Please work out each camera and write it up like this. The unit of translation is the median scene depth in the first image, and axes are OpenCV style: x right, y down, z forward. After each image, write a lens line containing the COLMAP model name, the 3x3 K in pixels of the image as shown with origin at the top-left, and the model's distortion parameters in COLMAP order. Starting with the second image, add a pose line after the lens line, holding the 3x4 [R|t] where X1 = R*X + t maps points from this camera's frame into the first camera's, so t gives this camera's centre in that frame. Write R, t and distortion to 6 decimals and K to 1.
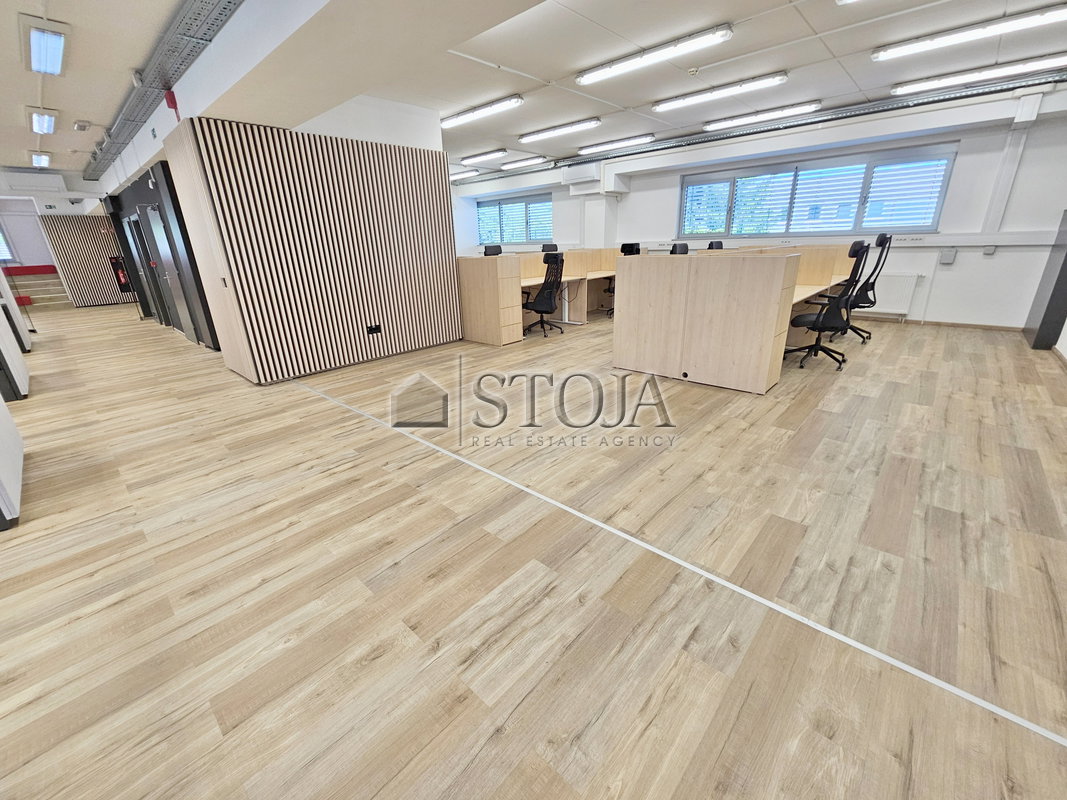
lens RADIAL K [[435.6, 0, 527.2], [0, 435.6, 403.7], [0, 0, 1]] dist [-0.002976, -0.000486]
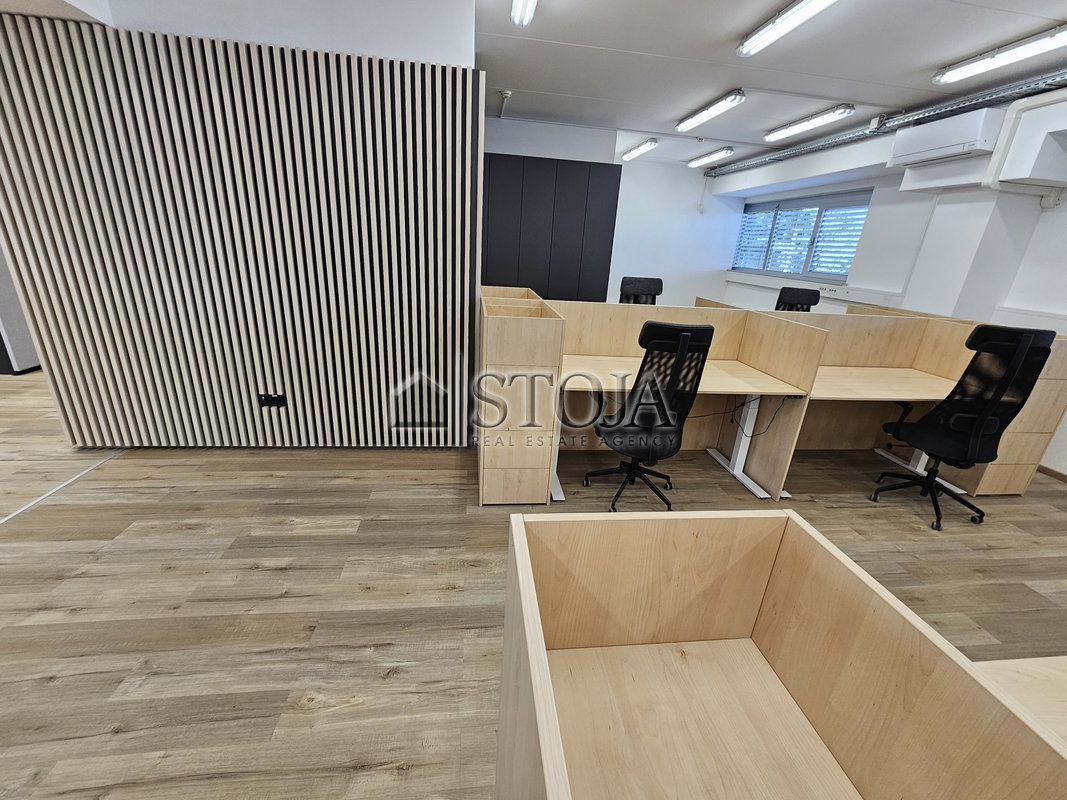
lens RADIAL K [[435.6, 0, 527.2], [0, 435.6, 403.7], [0, 0, 1]] dist [-0.002976, -0.000486]
pose [[0.760052, 0.299560, -0.576701, 0.252182], [-0.307000, 0.947665, 0.087649, -0.355345], [0.572776, 0.110429, 0.812240, 0.819215]]
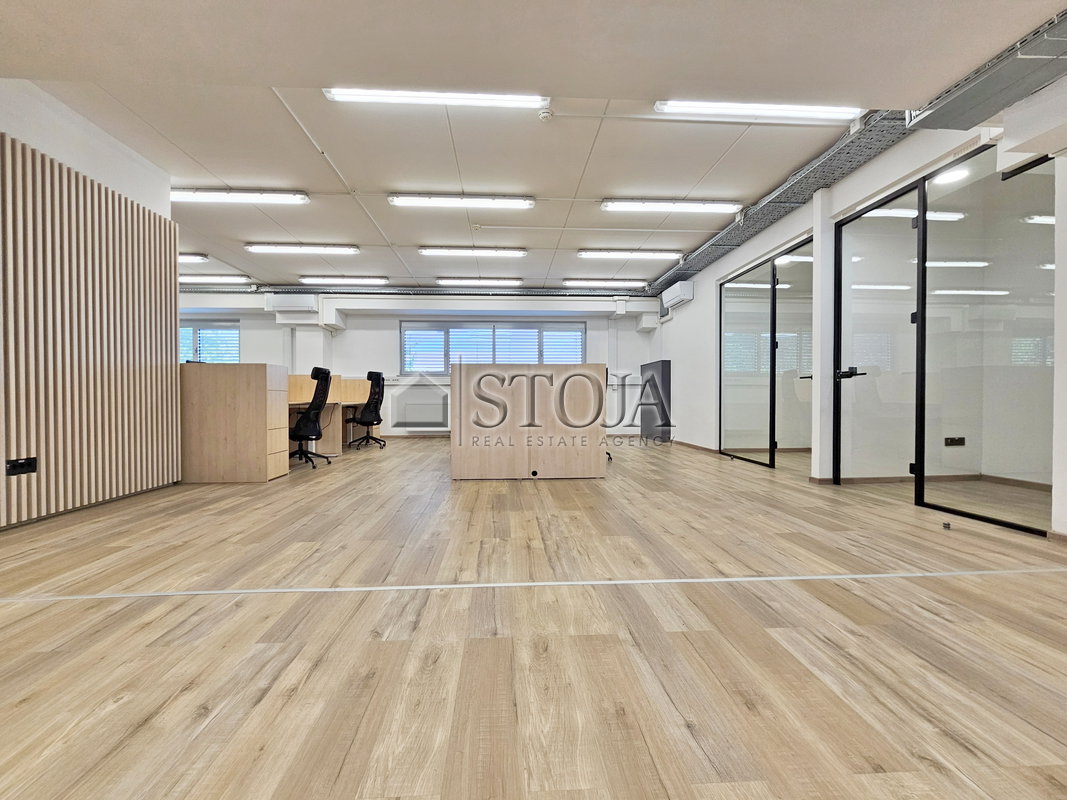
lens RADIAL K [[435.6, 0, 527.2], [0, 435.6, 403.7], [0, 0, 1]] dist [-0.002976, -0.000486]
pose [[0.693782, 0.023236, 0.719810, -0.347611], [0.231757, 0.939111, -0.253692, 0.032034], [-0.681876, 0.342828, 0.646153, 0.265901]]
